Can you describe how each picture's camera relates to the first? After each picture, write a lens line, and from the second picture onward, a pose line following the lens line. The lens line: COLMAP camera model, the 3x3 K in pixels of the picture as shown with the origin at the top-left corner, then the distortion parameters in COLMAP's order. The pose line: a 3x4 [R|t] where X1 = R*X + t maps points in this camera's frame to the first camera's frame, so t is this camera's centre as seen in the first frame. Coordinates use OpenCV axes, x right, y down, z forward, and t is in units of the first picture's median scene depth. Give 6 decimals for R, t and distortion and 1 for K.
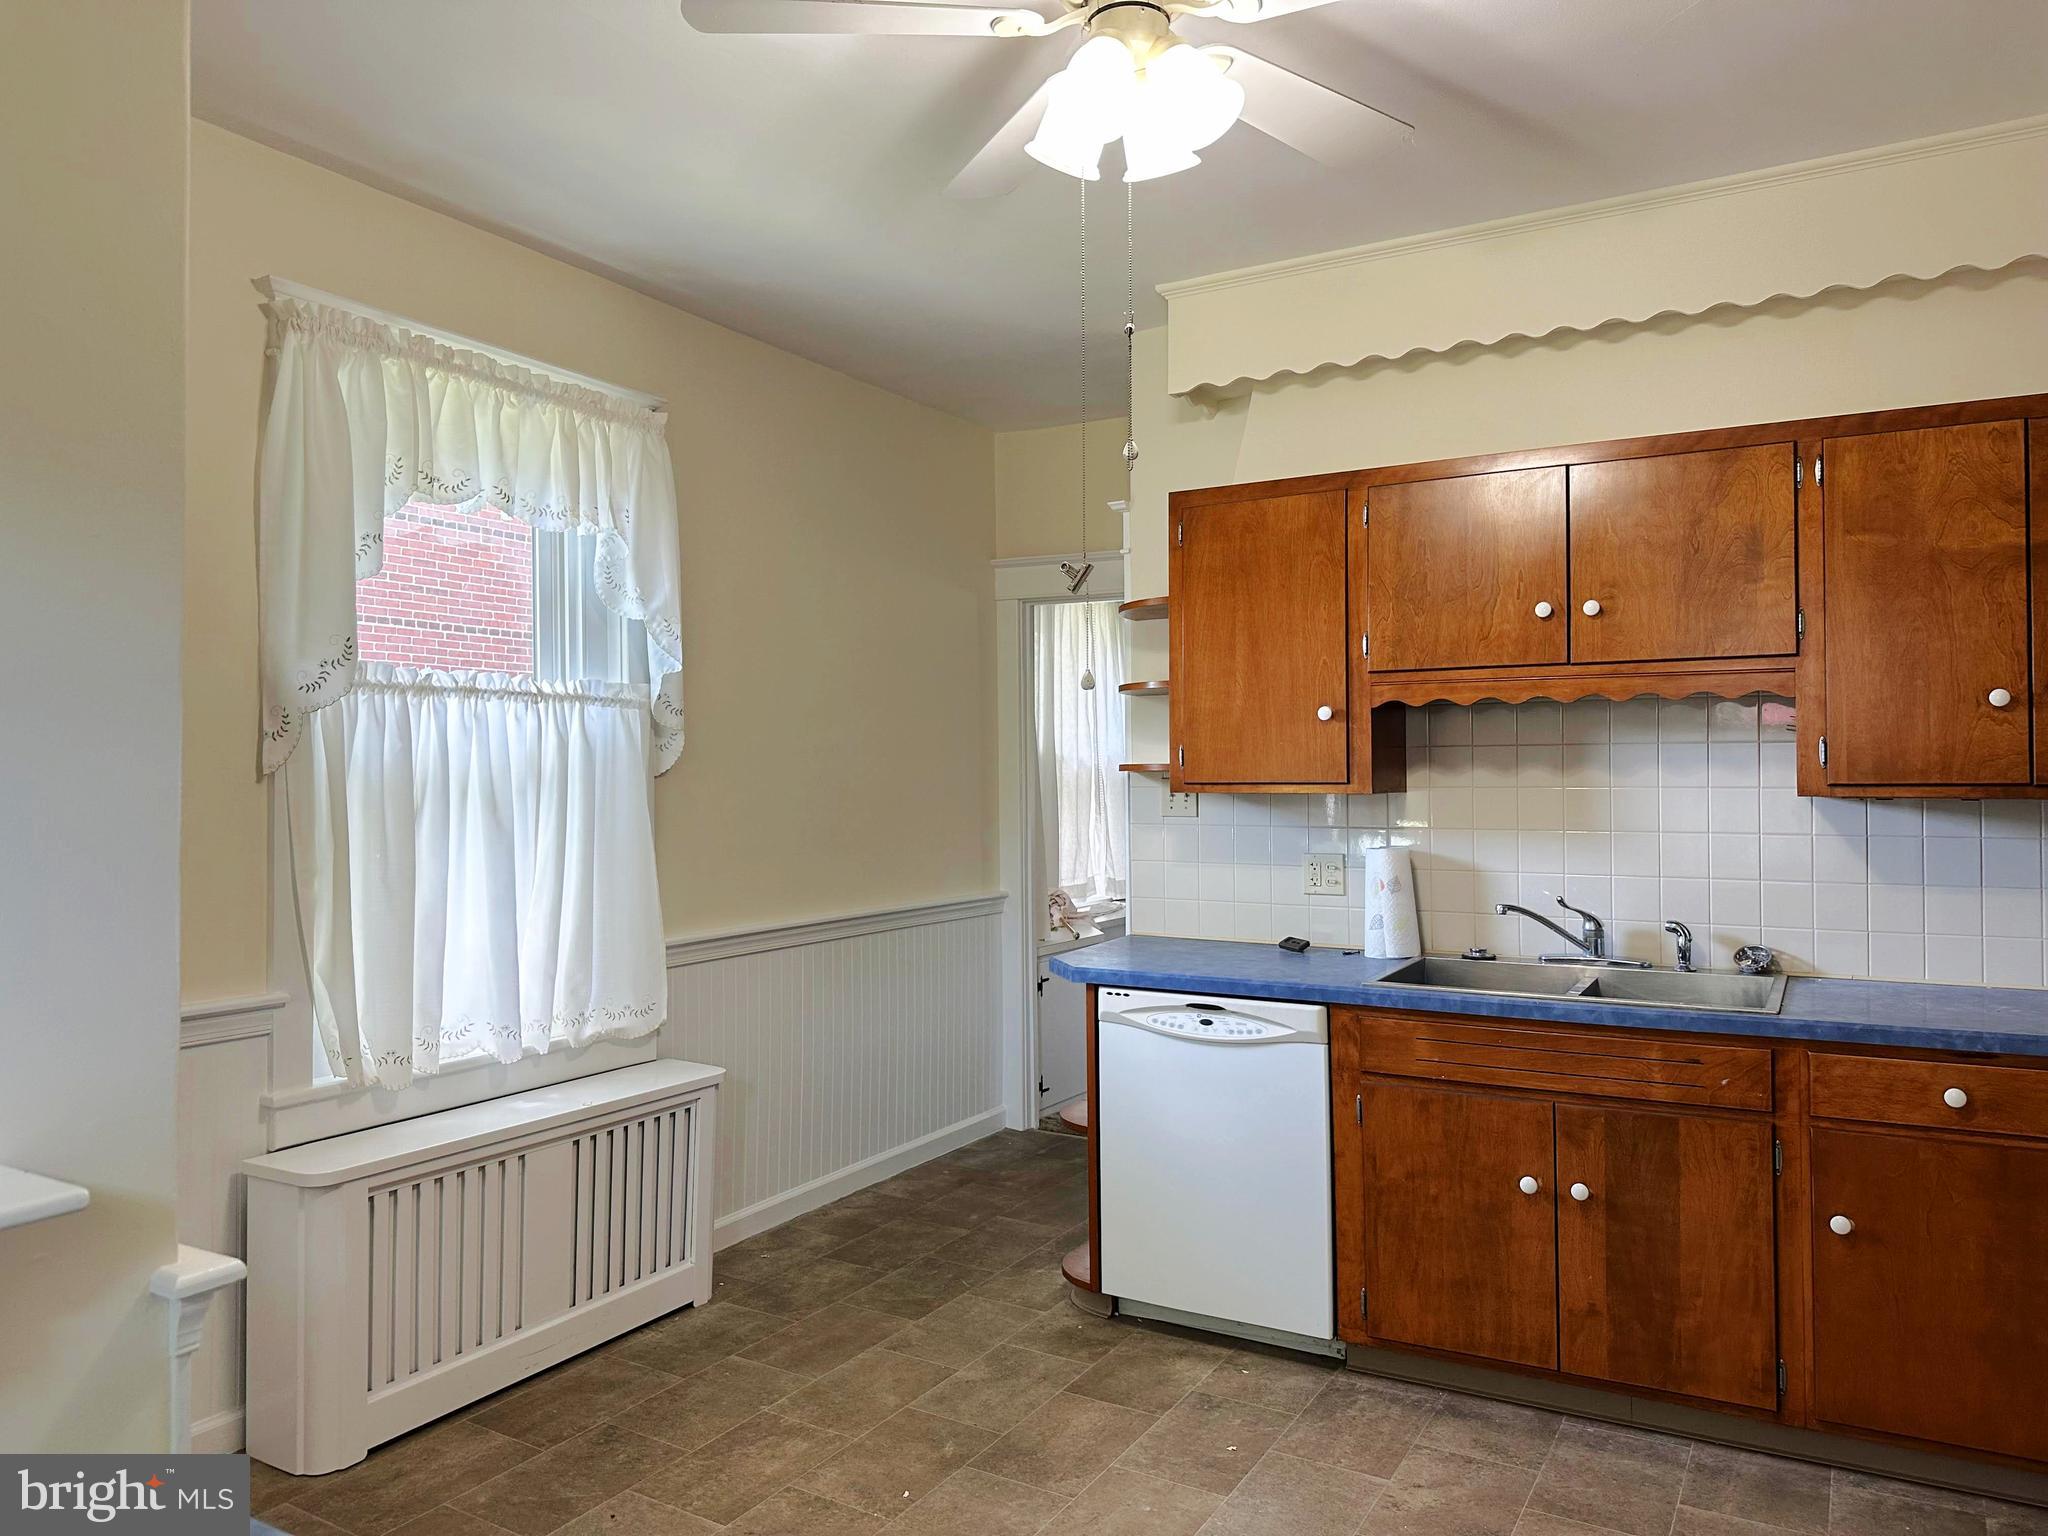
lens RADIAL K [[1393.6, 0, 1017.0], [0, 1393.6, 760.4], [0, 0, 1]] dist [-0.005514, -0.043155]
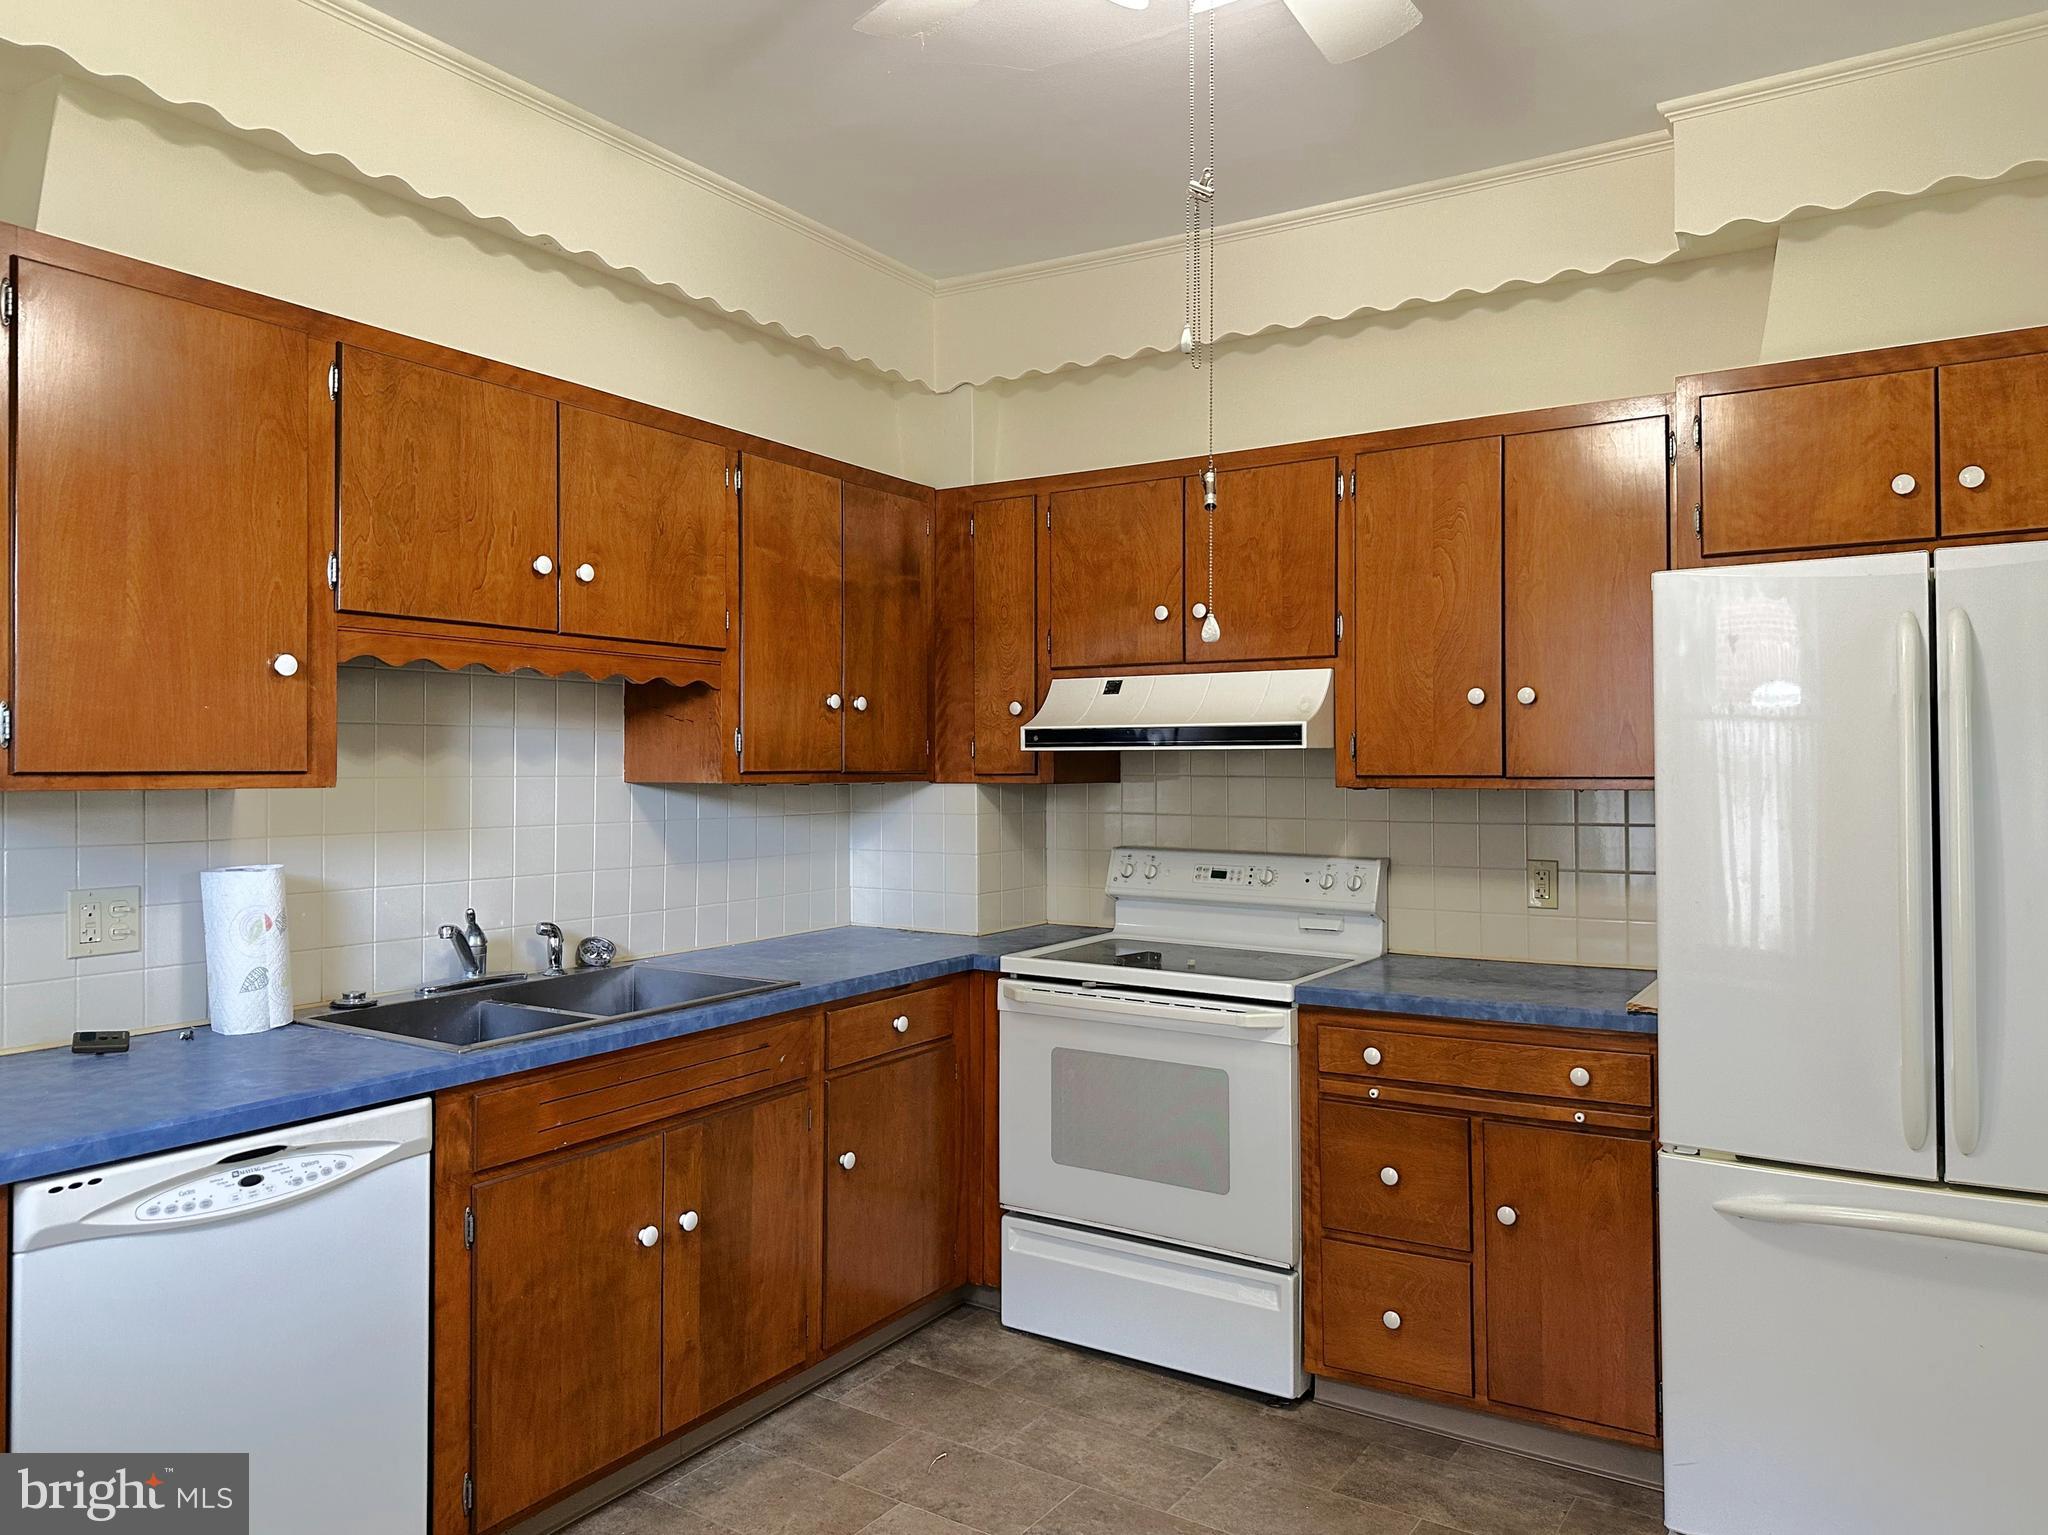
lens RADIAL K [[1393.6, 0, 1010.9], [0, 1393.6, 747.8], [0, 0, 1]] dist [-0.005514, -0.043155]
pose [[0.029643, 0.020893, 0.999342, -0.462182], [-0.003664, 0.999777, -0.020794, 0.019169], [-0.999554, -0.003045, 0.029713, 0.707276]]
